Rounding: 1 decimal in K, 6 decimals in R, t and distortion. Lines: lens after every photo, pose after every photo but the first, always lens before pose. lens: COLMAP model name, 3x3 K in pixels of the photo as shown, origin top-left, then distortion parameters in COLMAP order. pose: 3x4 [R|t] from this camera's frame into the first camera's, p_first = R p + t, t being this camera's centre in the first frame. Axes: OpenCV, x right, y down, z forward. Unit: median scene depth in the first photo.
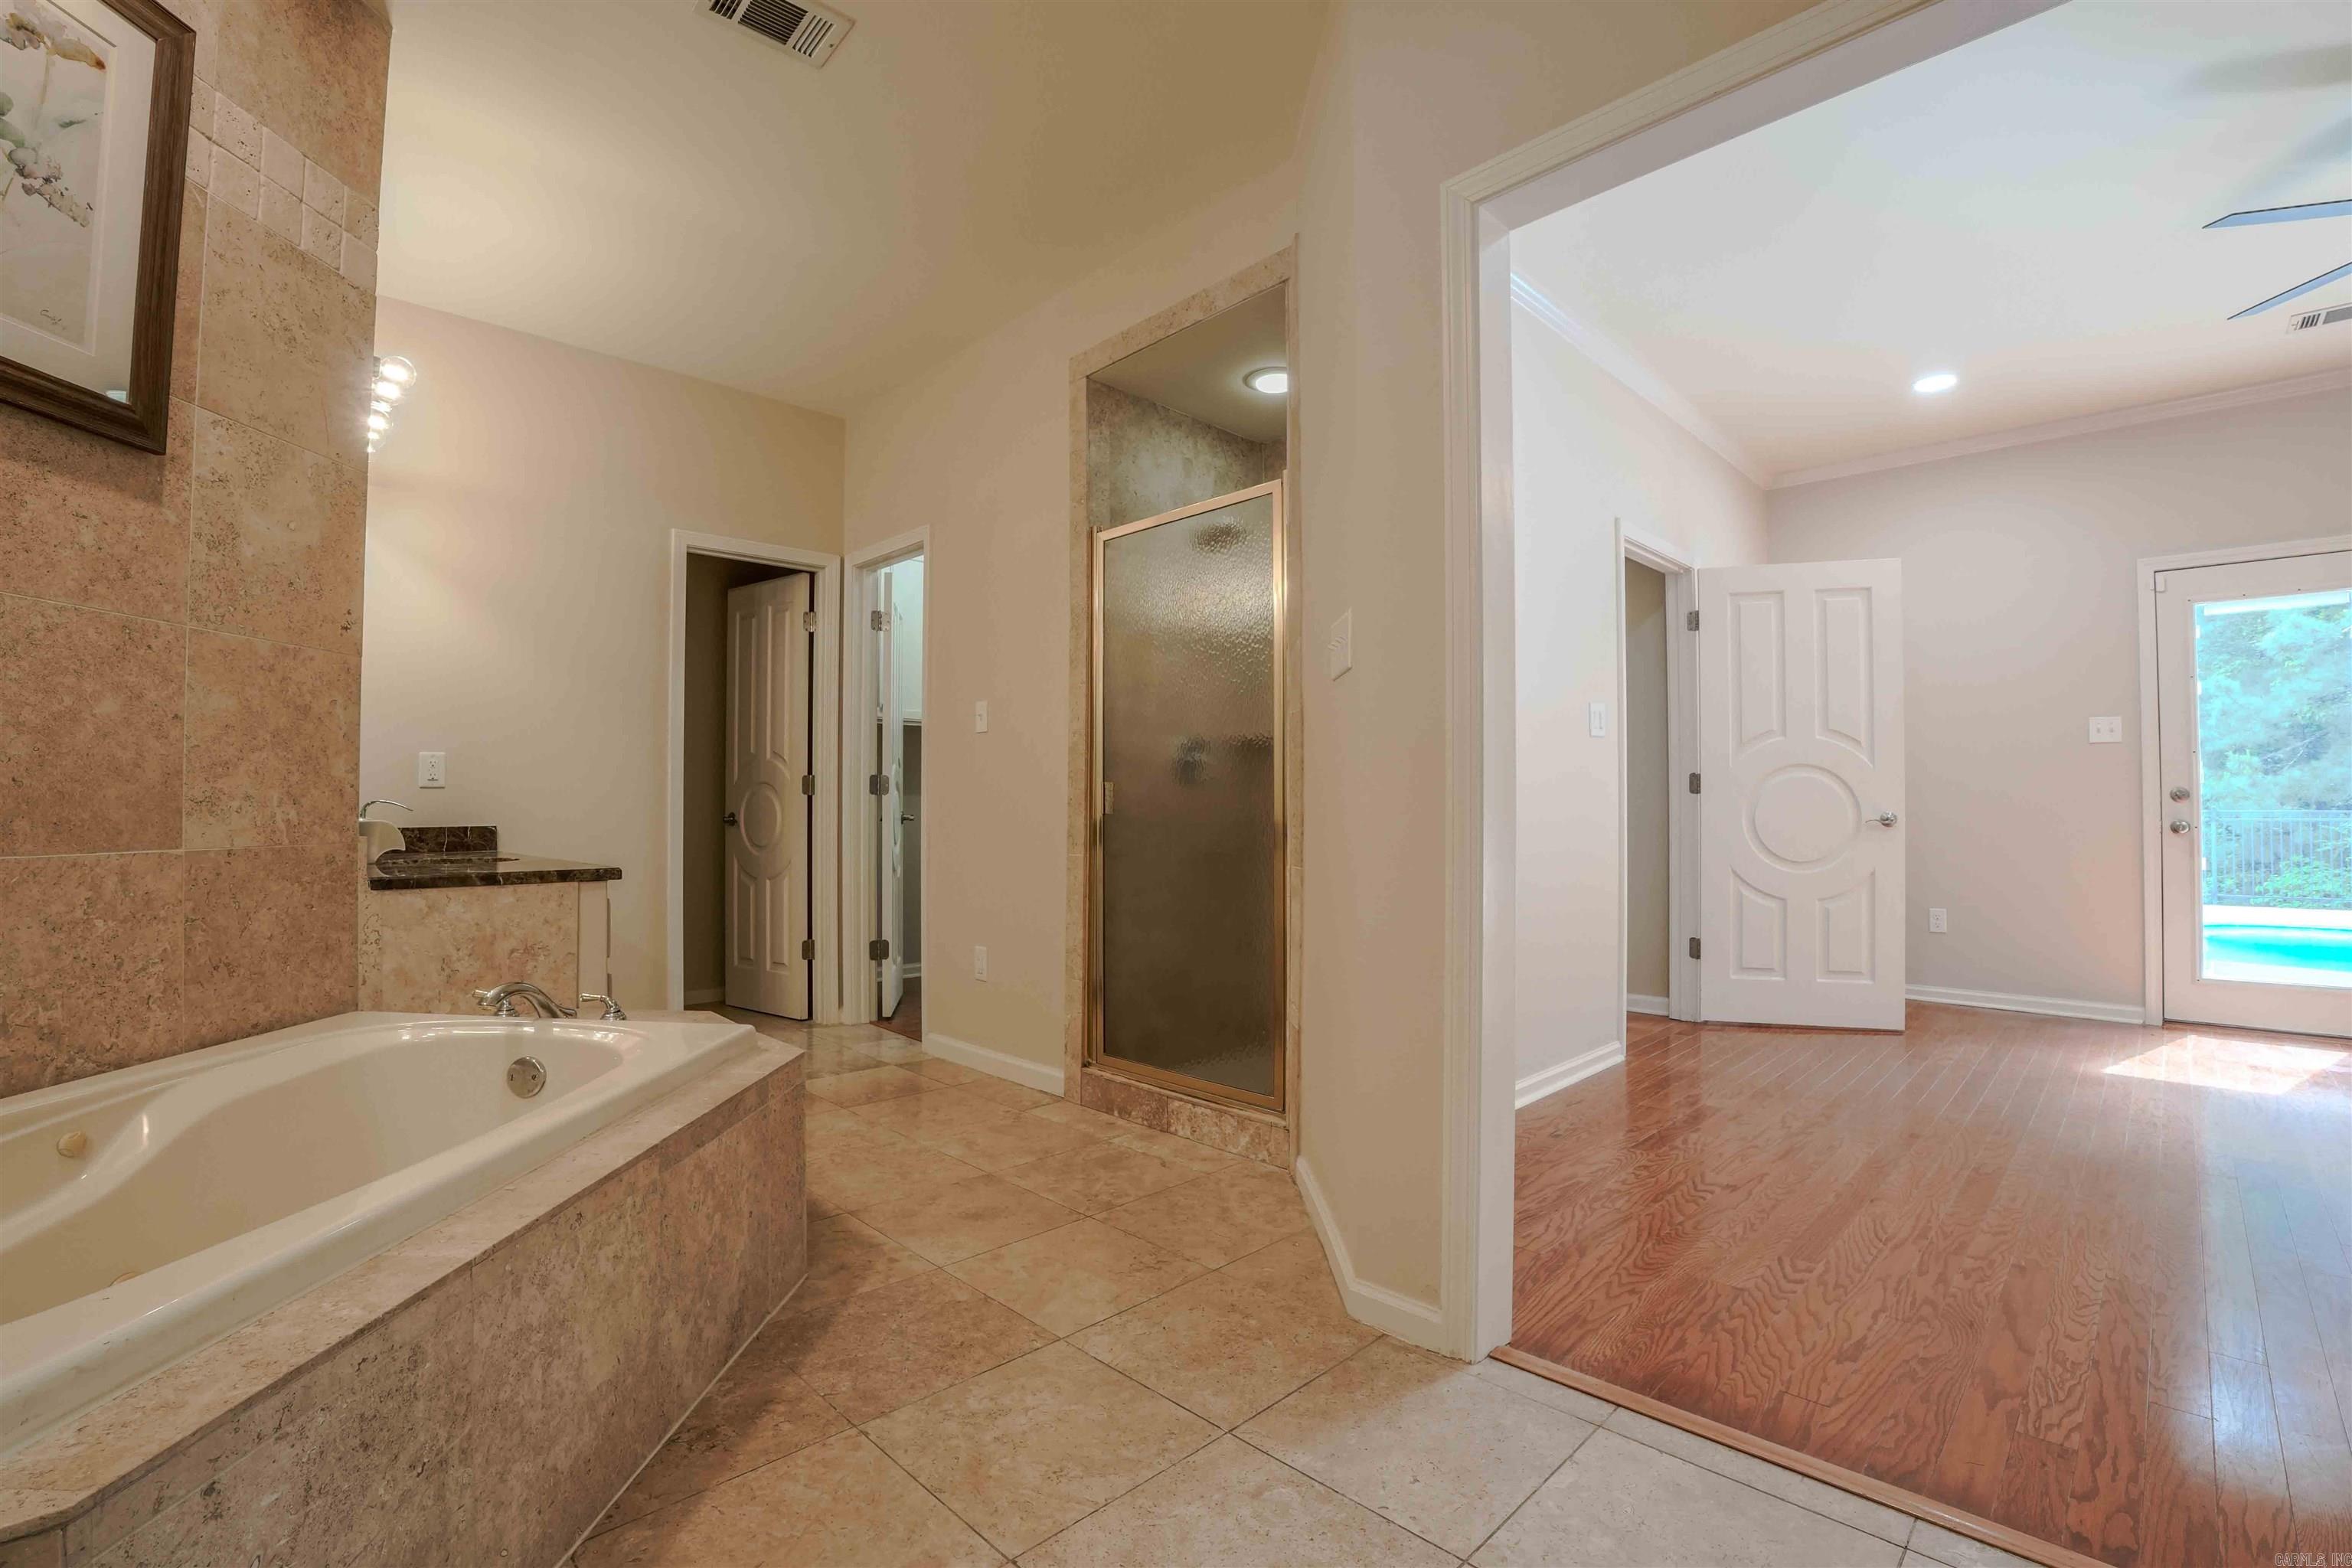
lens RADIAL K [[1041.7, 0, 1179.5], [0, 1041.7, 791.1], [0, 0, 1]] dist [-0.070340, 0.016137]
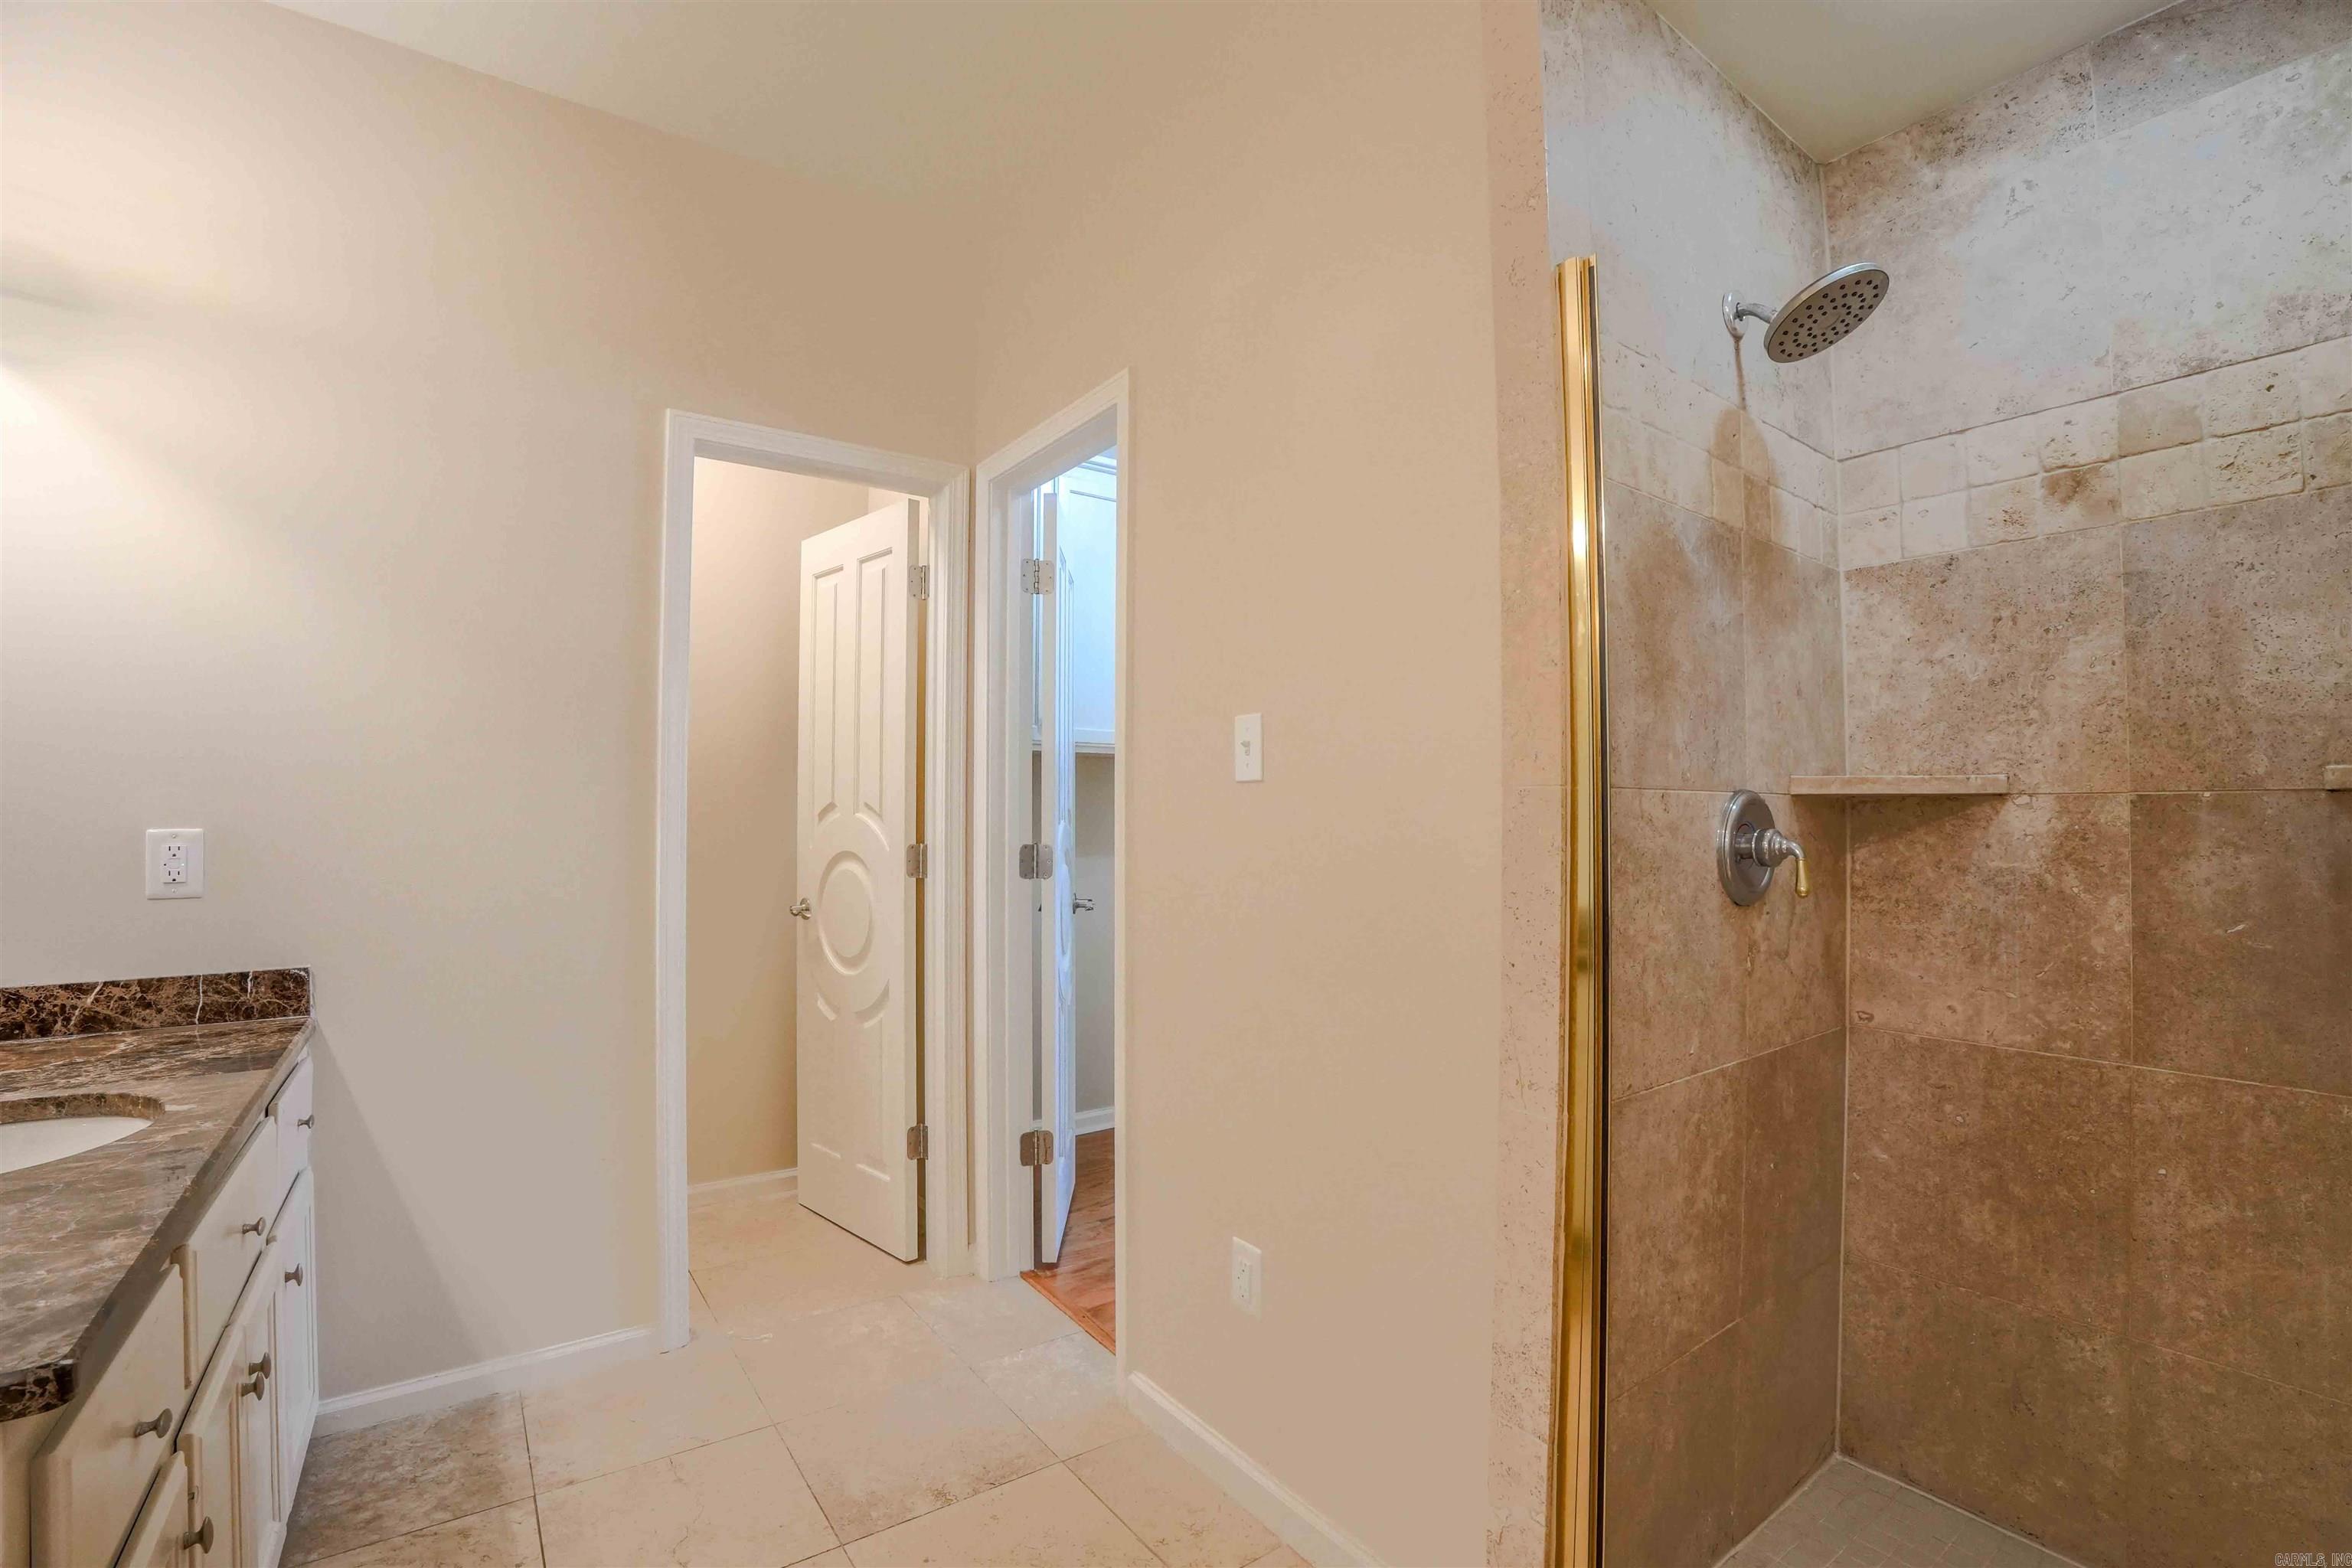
lens RADIAL K [[1041.7, 0, 1179.5], [0, 1041.7, 791.1], [0, 0, 1]] dist [-0.070340, 0.016137]
pose [[0.988182, -0.003934, -0.153236, -0.122961], [0.002032, 0.999919, -0.012566, -0.038140], [0.153273, 0.012106, 0.988110, 0.442304]]
